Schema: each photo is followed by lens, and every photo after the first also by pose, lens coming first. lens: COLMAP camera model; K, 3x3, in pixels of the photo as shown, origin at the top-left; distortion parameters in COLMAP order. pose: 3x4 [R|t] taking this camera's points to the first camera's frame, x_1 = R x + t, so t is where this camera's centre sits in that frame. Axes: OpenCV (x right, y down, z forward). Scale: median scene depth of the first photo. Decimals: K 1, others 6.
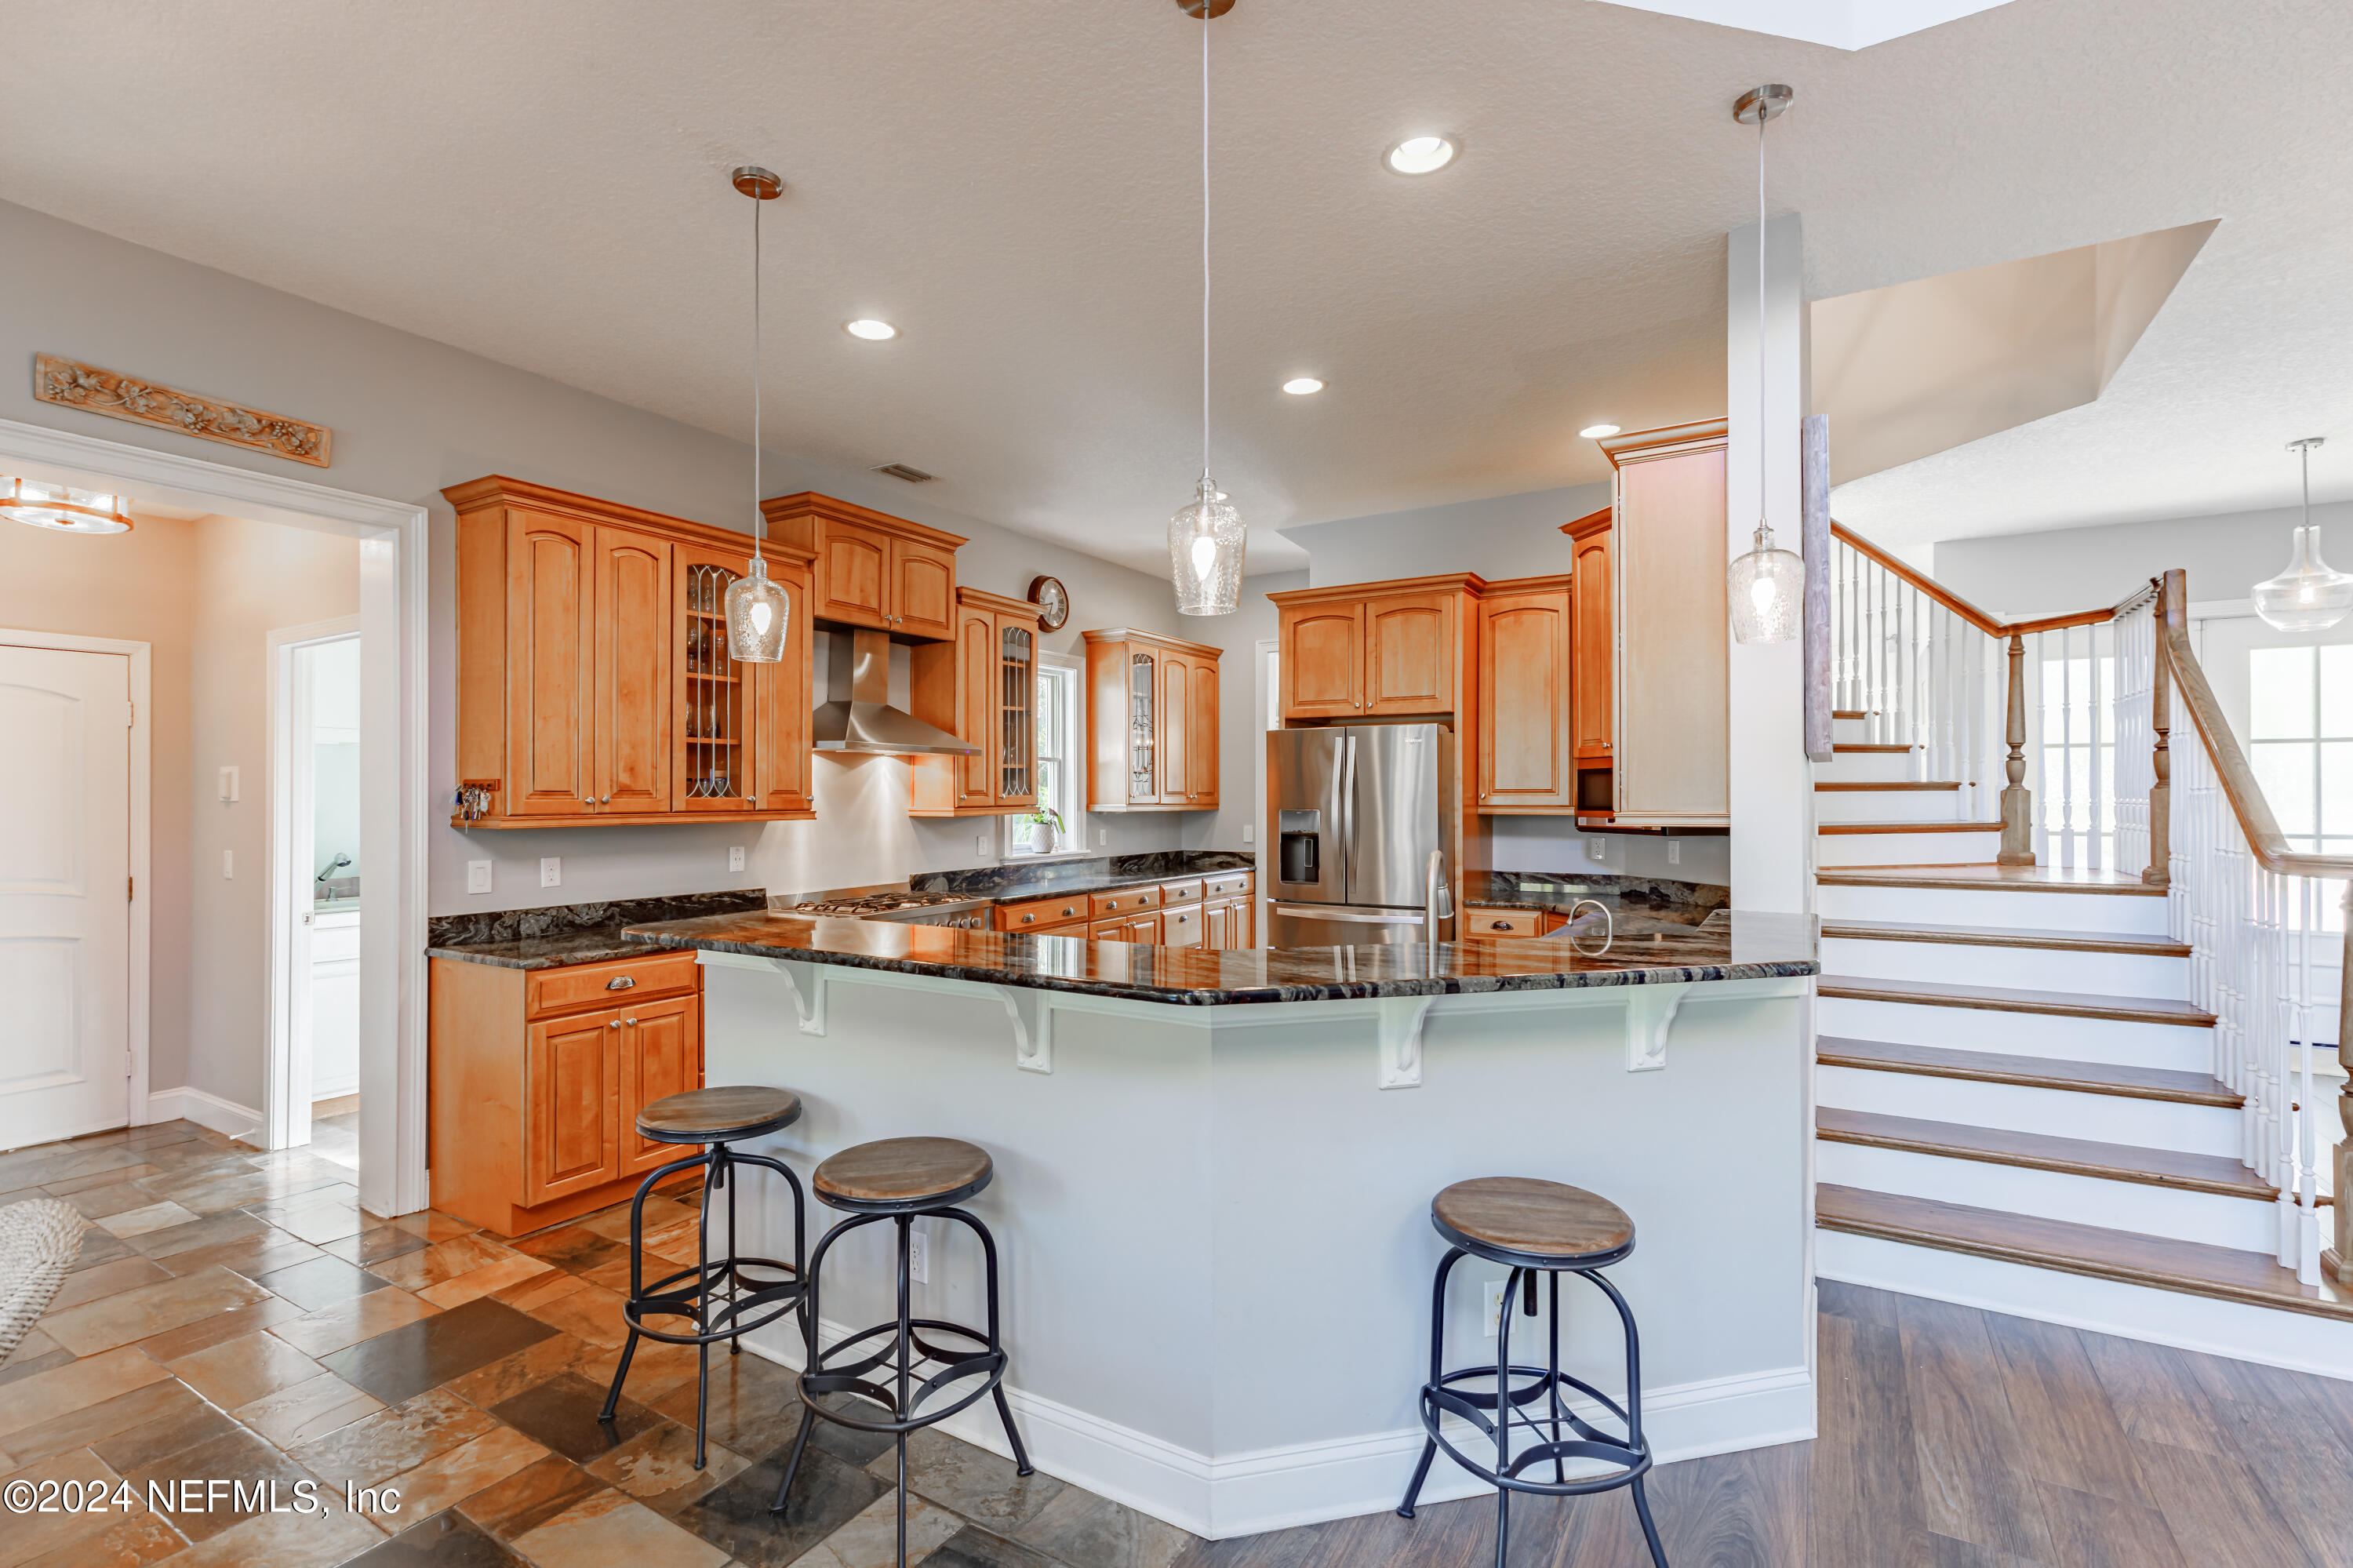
lens RADIAL K [[1059.1, 0, 1162.0], [0, 1059.1, 787.9], [0, 0, 1]] dist [-0.001309, -0.000151]
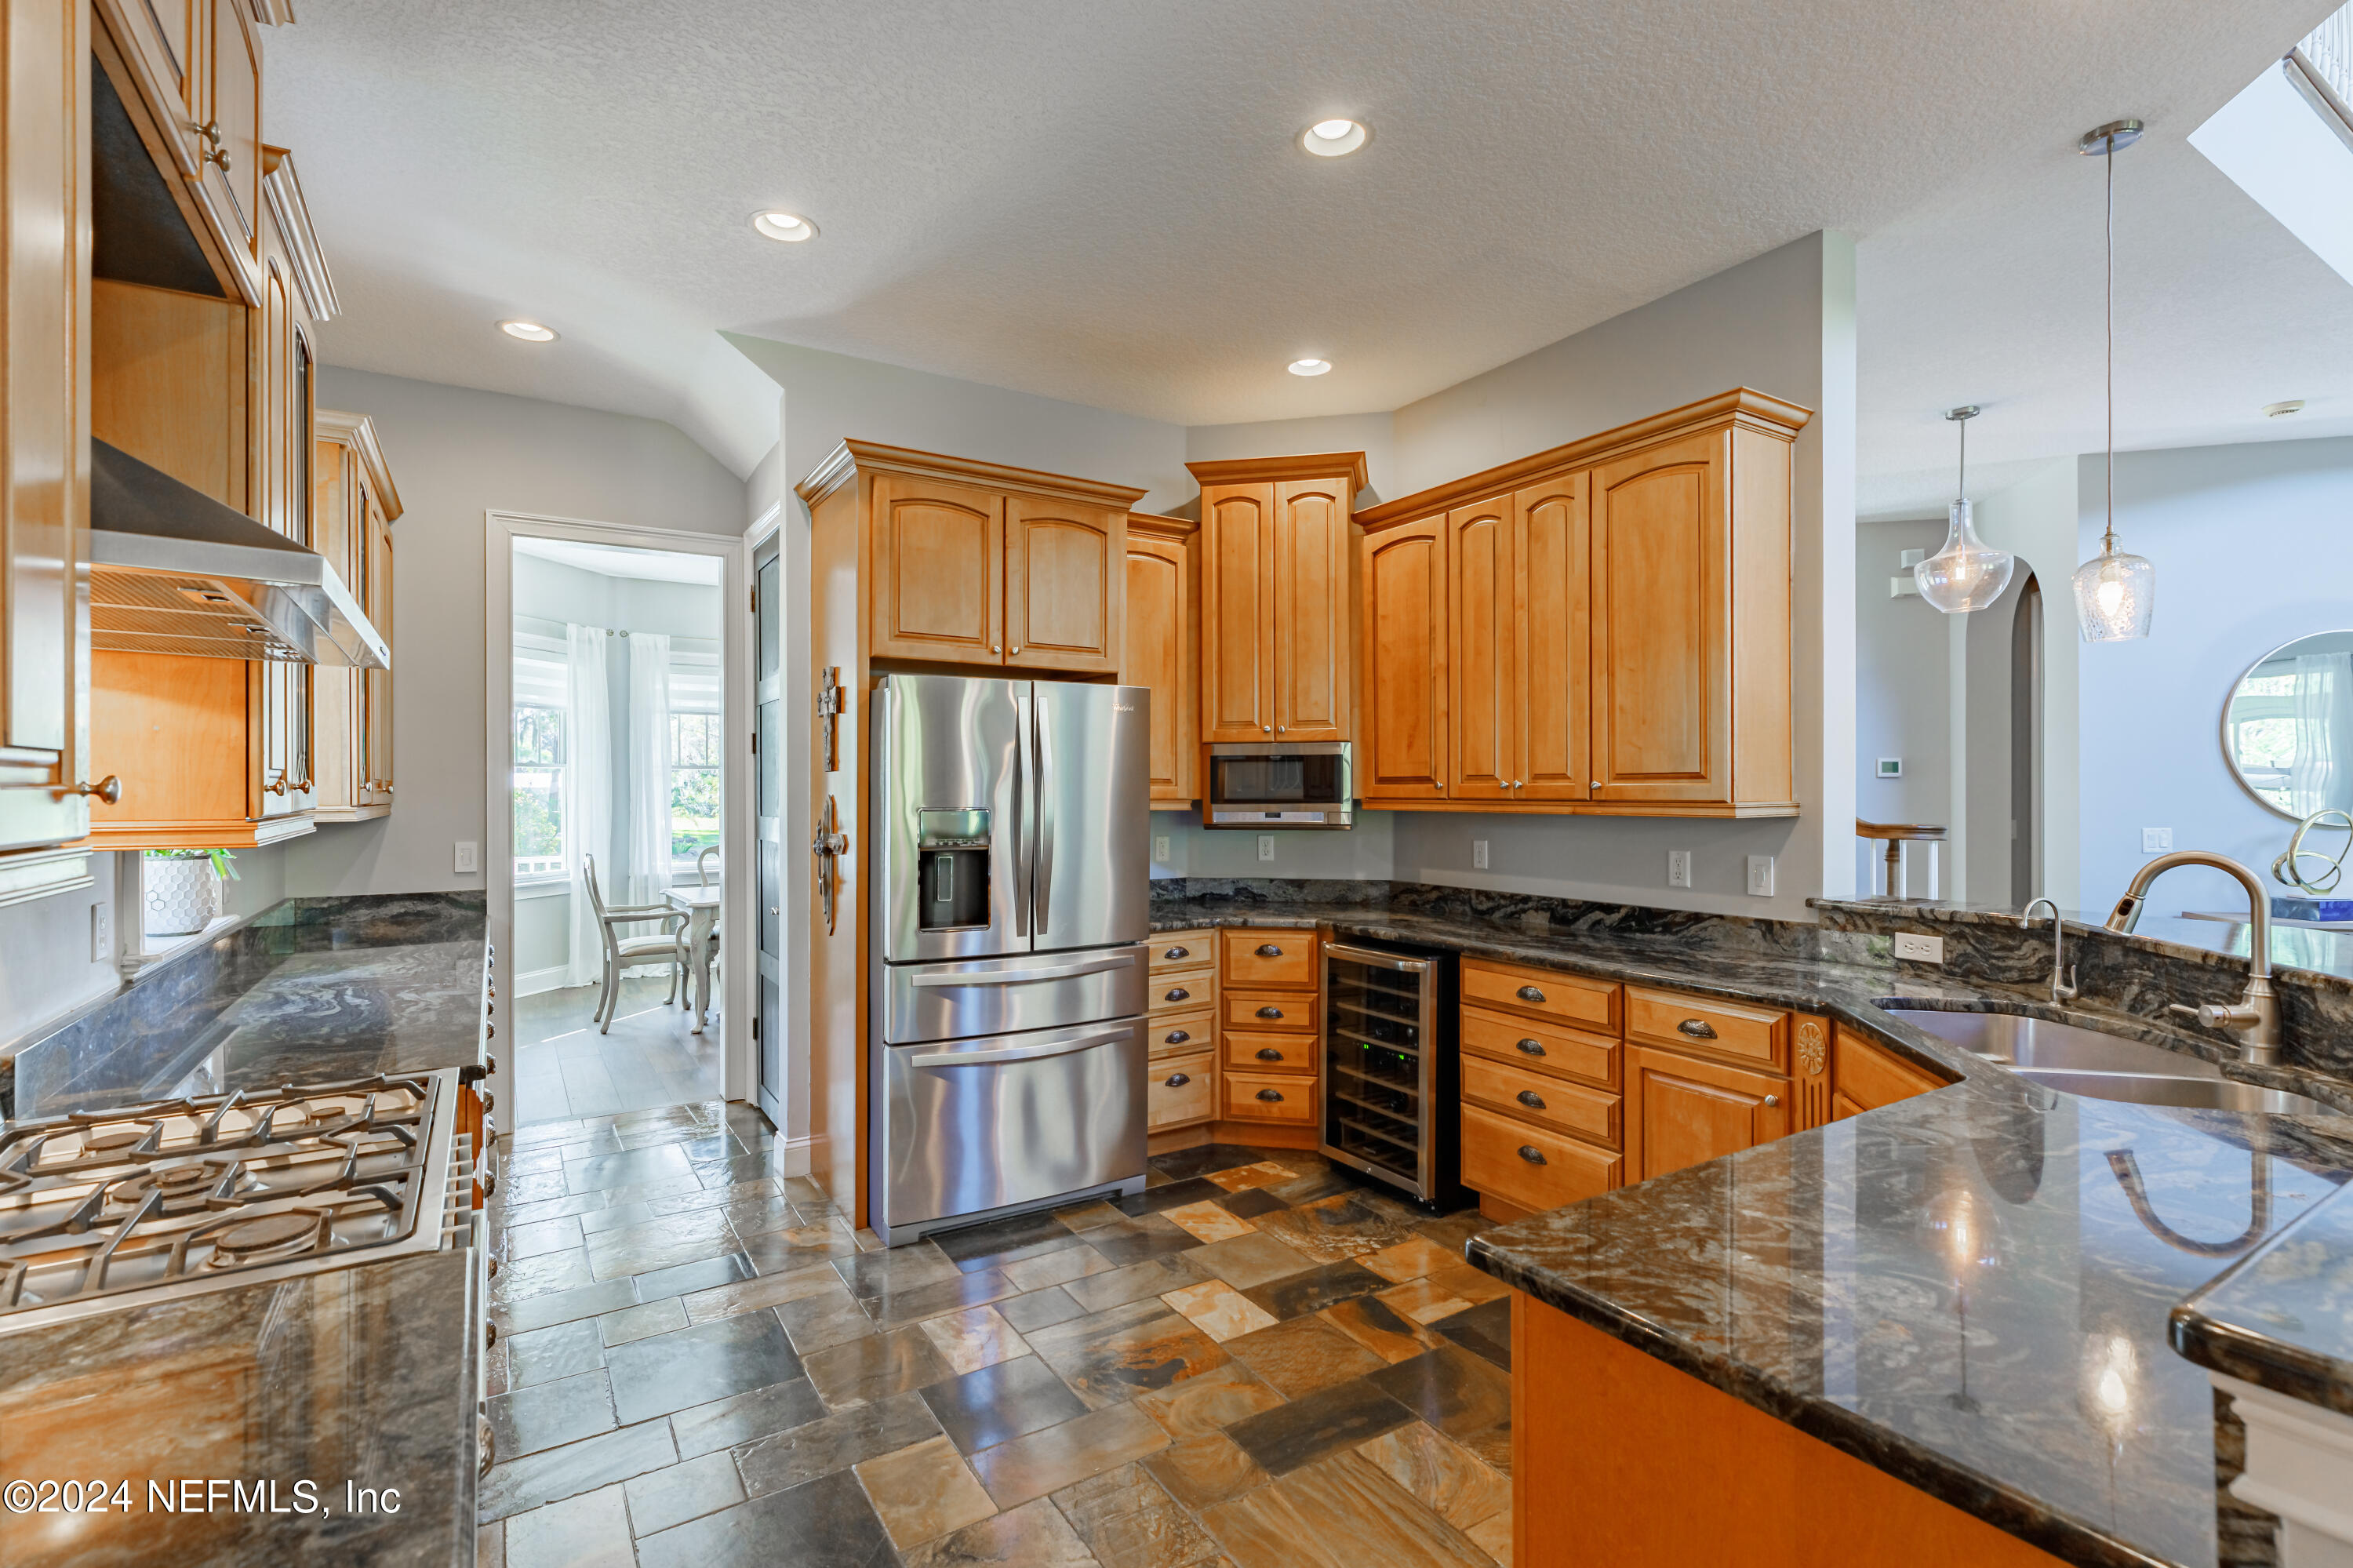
lens RADIAL K [[1059.1, 0, 1162.0], [0, 1059.1, 787.9], [0, 0, 1]] dist [-0.001309, -0.000151]
pose [[0.434259, 0.001709, 0.900786, -0.386520], [-0.005797, 0.999983, 0.000898, 0.007165], [-0.900769, -0.005612, 0.434261, 0.660596]]
